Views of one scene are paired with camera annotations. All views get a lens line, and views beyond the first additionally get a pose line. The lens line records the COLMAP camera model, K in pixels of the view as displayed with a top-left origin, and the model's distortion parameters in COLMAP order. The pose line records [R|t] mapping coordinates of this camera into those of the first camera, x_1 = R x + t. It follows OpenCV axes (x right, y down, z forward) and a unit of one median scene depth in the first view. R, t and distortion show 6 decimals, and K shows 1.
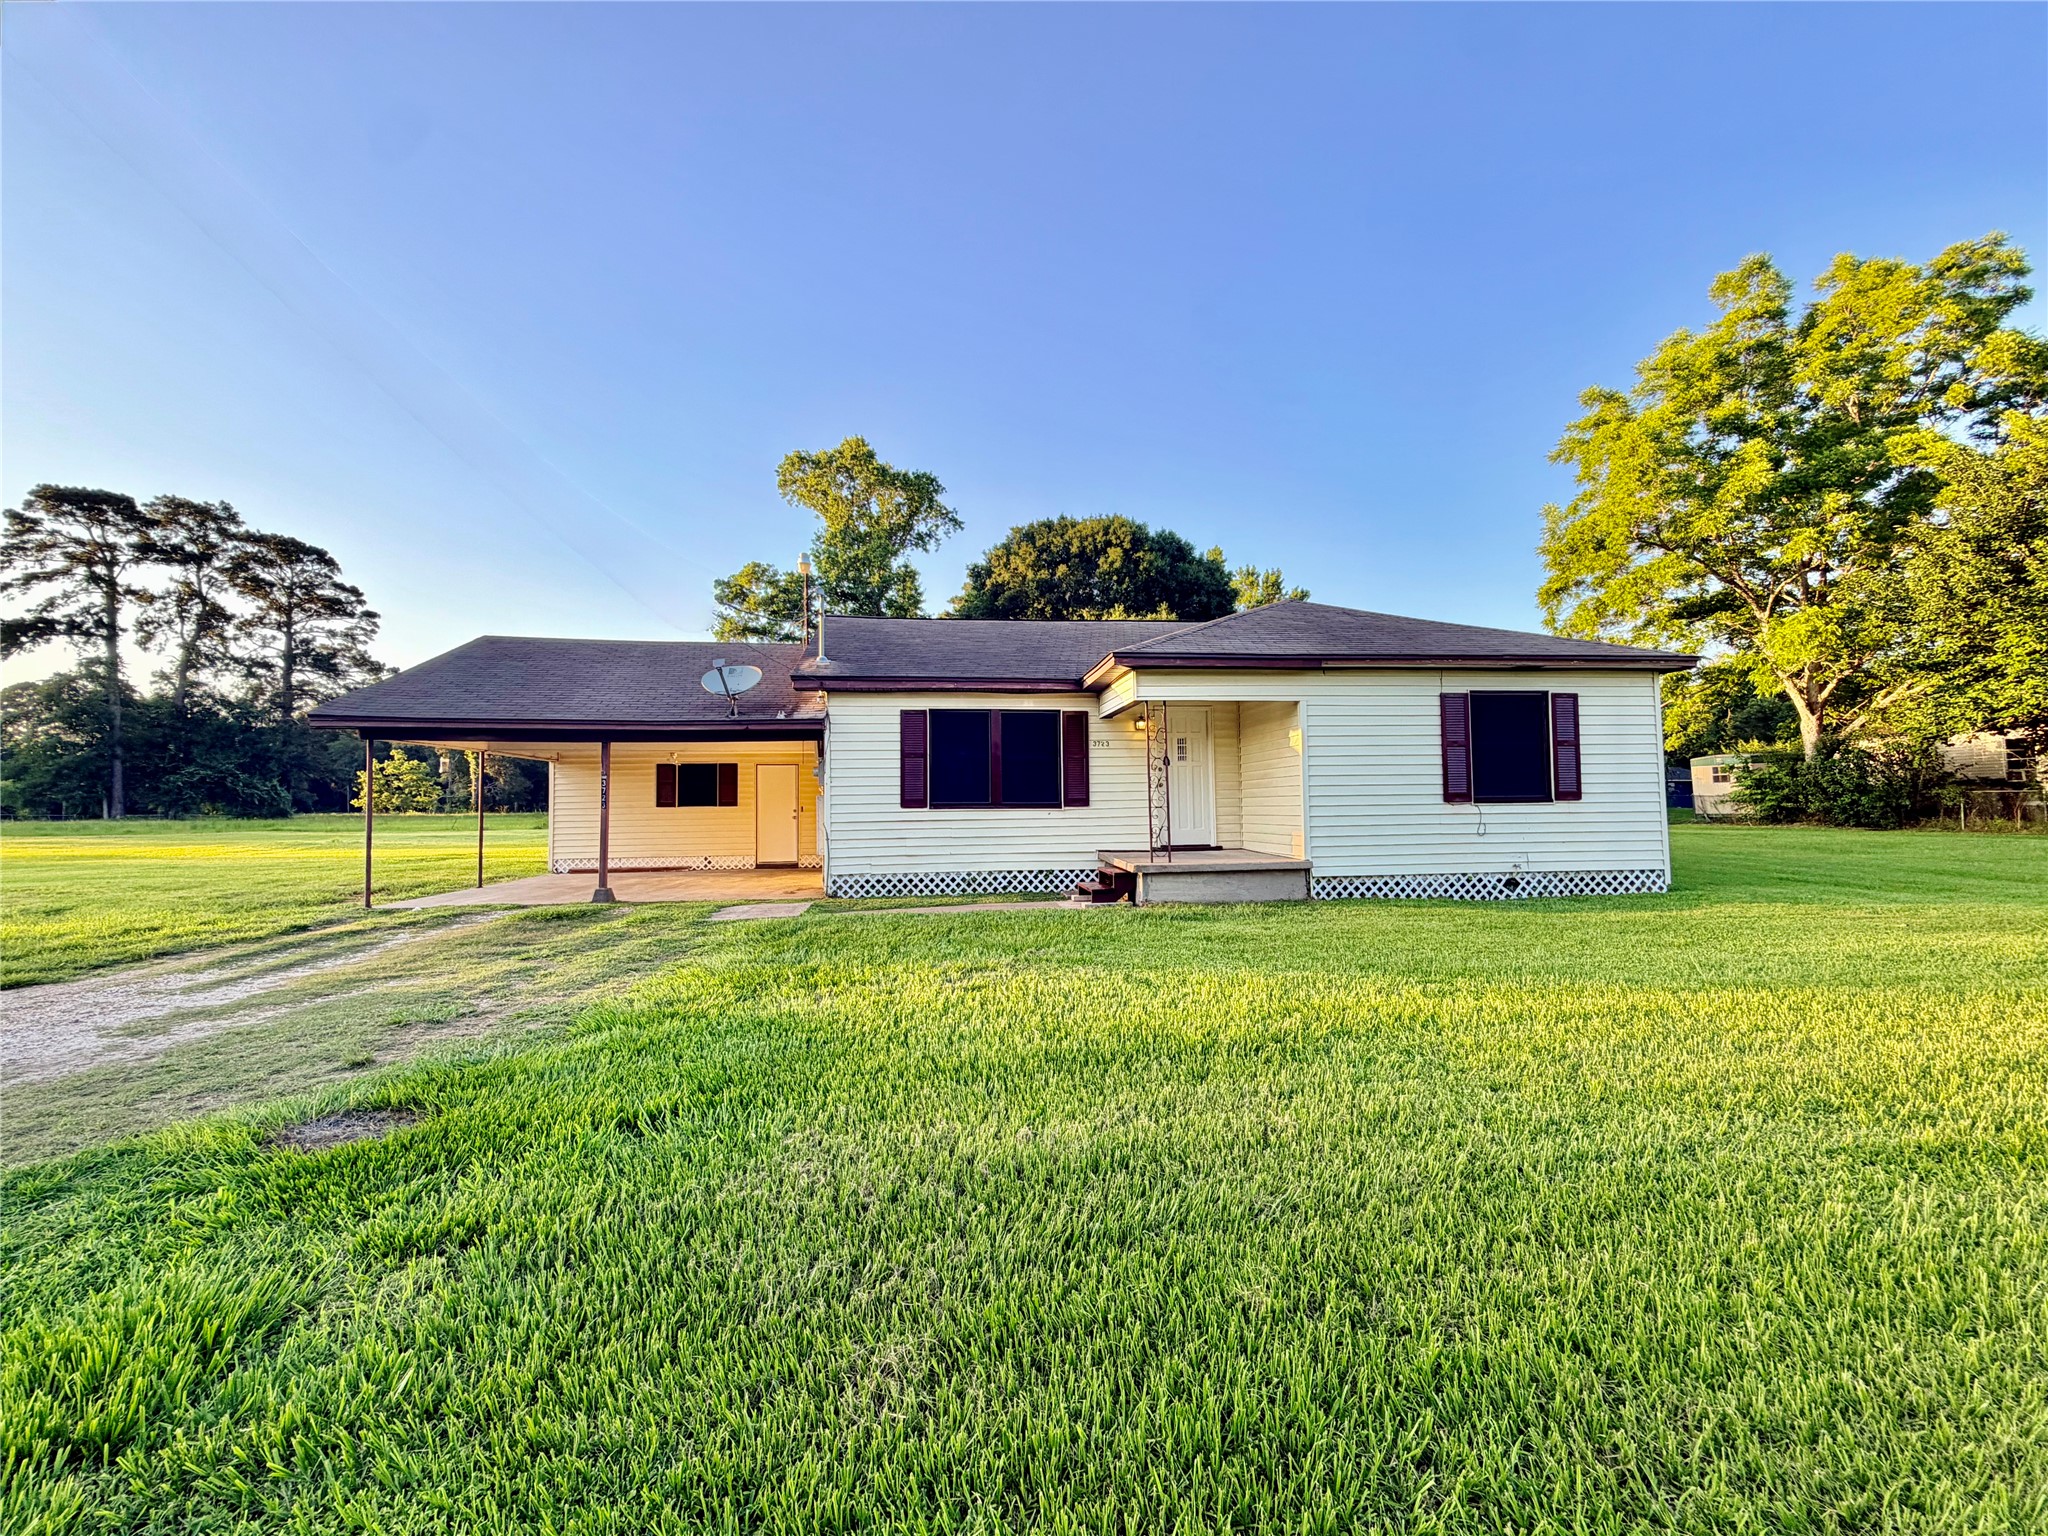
lens RADIAL K [[858.4, 0, 1024.8], [0, 858.4, 766.5], [0, 0, 1]] dist [0.001157, -0.000362]
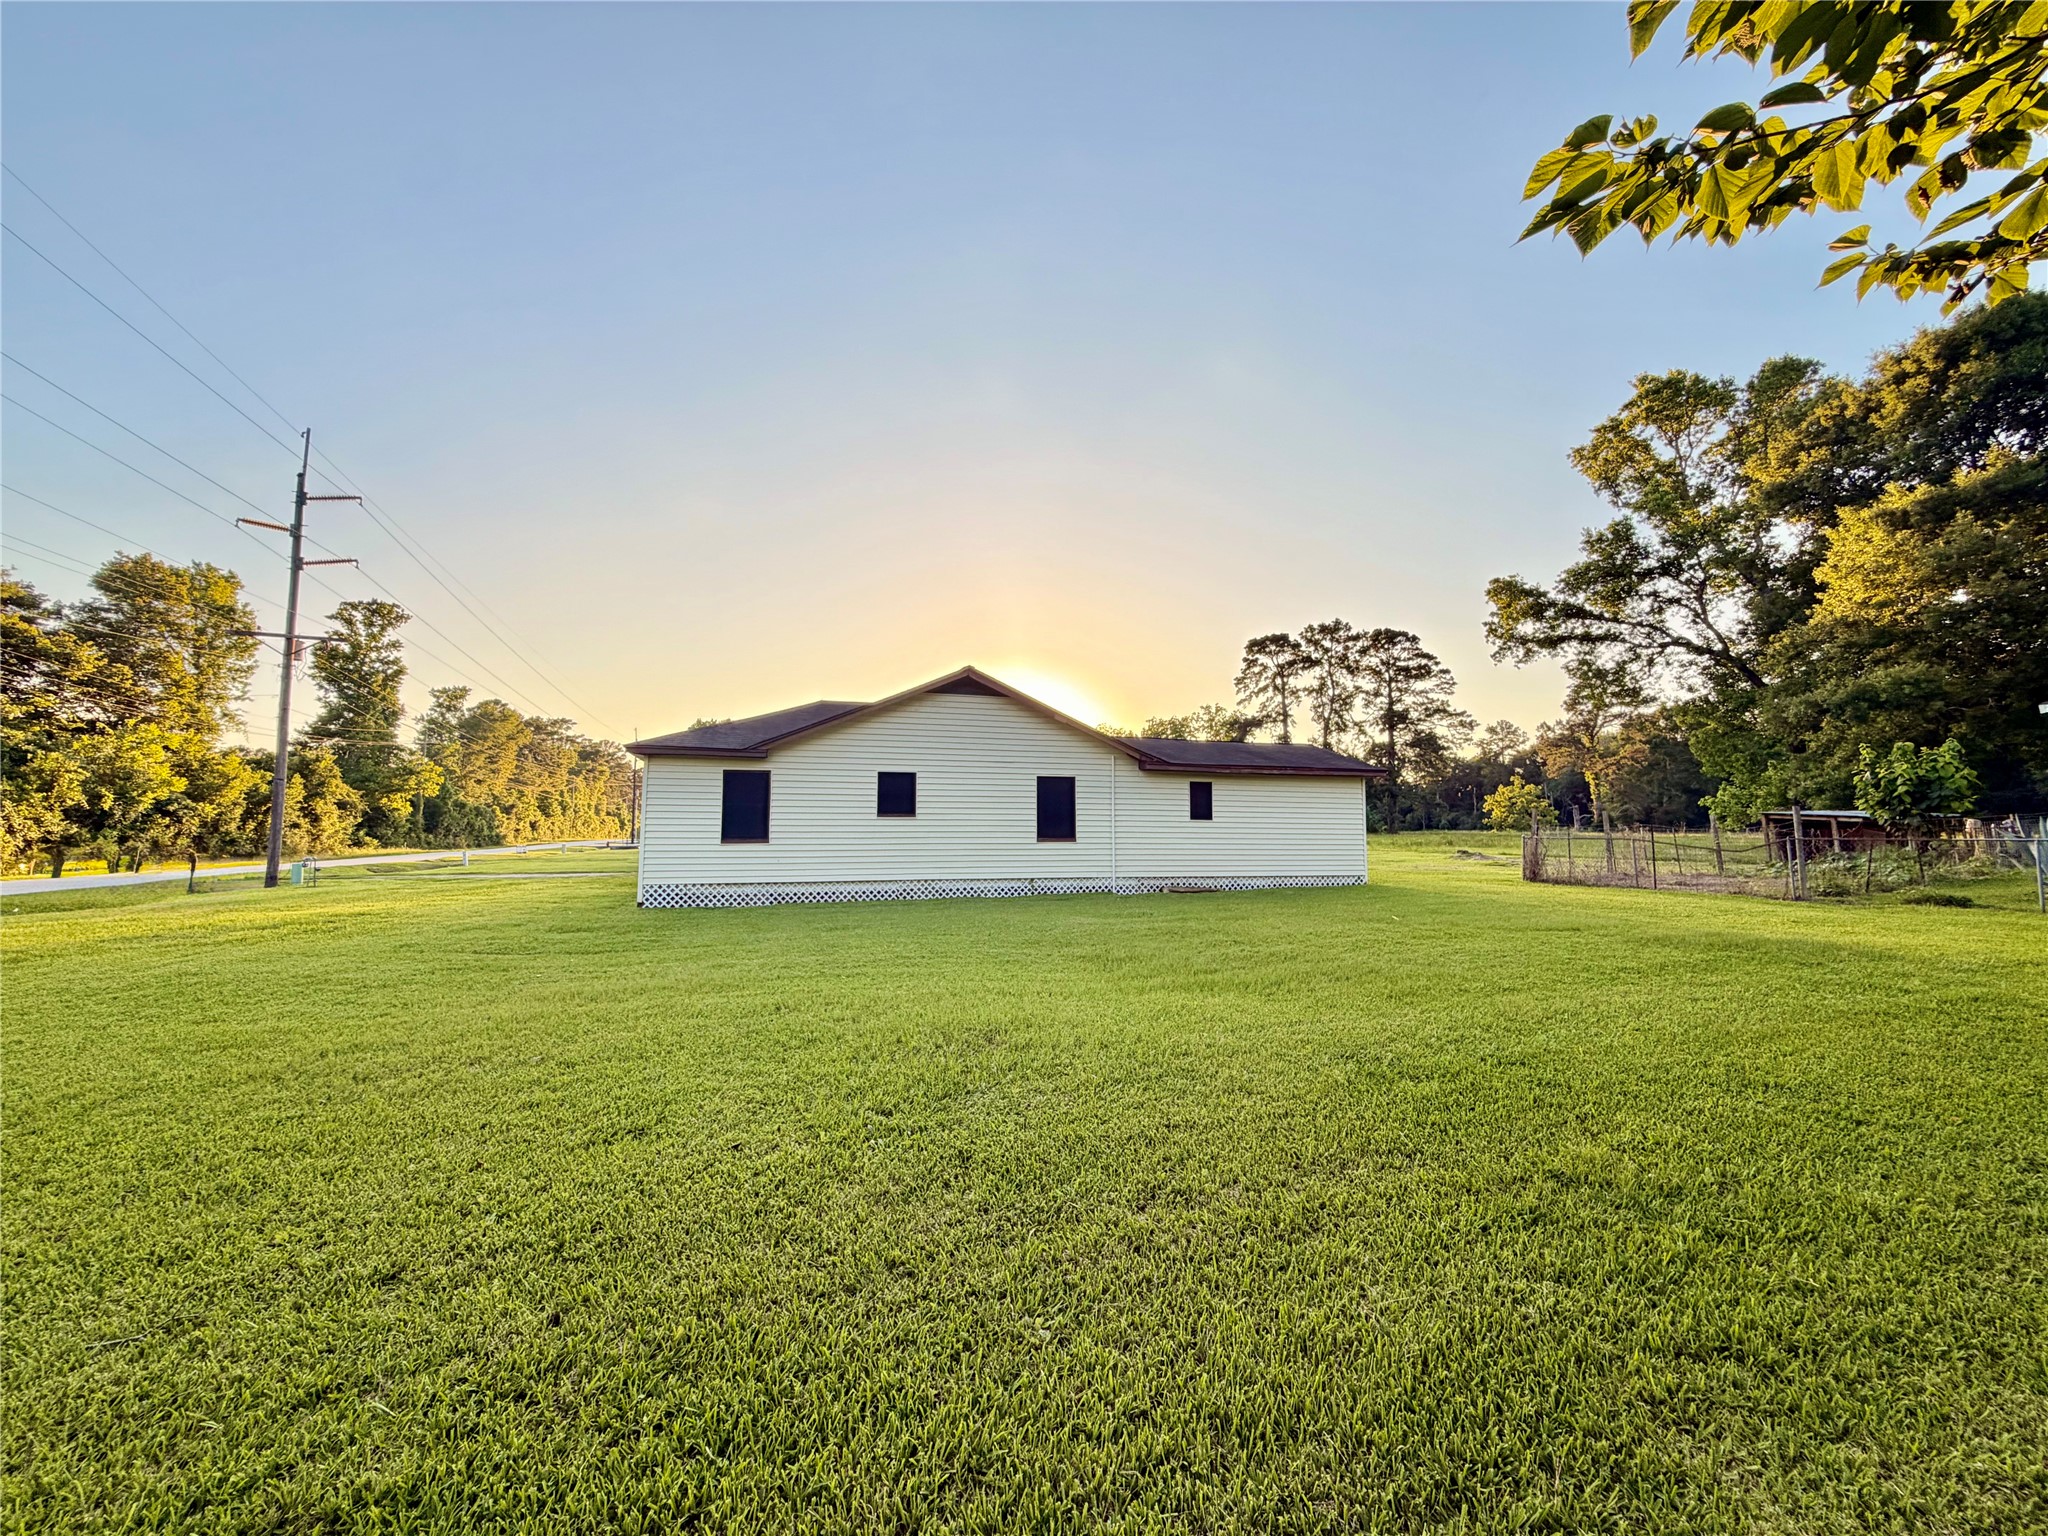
lens RADIAL K [[811.5, 0, 1019.1], [0, 811.5, 768.1], [0, 0, 1]] dist [0.000053, -0.000100]
pose [[0.176519, -0.062214, -0.982329, 0.708576], [0.043560, 0.997516, -0.055348, 0.004971], [0.983333, -0.033020, 0.178791, 0.441855]]
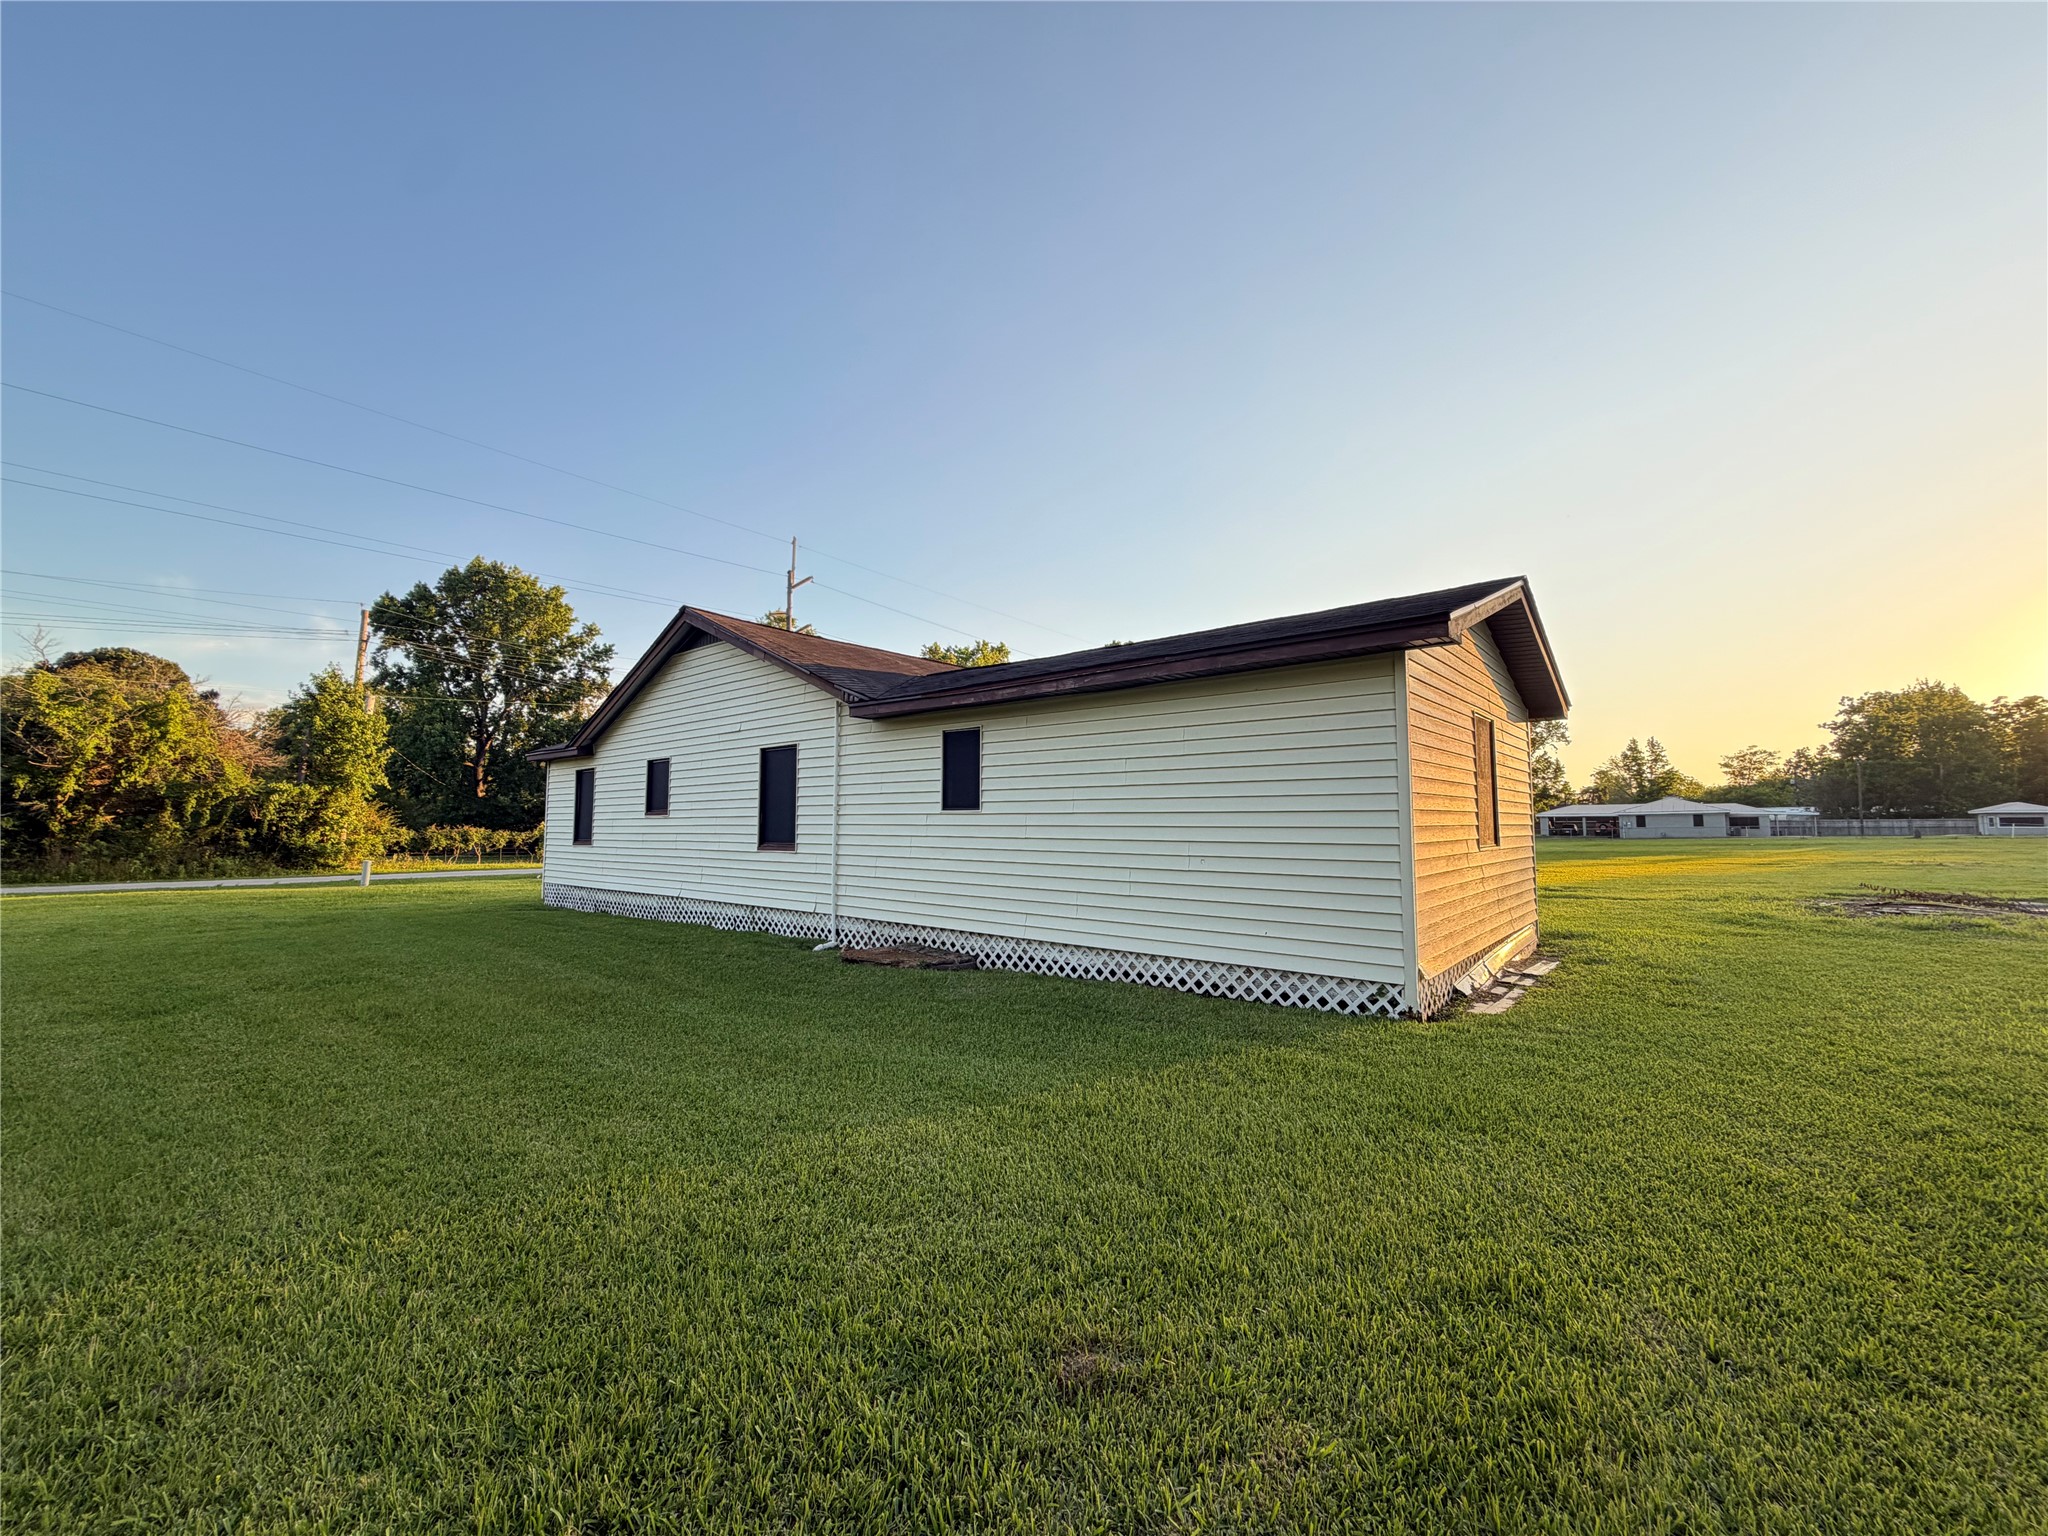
lens RADIAL K [[811.5, 0, 1019.1], [0, 811.5, 768.1], [0, 0, 1]] dist [0.000053, -0.000100]
pose [[-0.721478, -0.033755, -0.691615, 0.364908], [0.046688, 0.994167, -0.097225, 0.027085], [0.690862, -0.102435, -0.715693, 0.847235]]
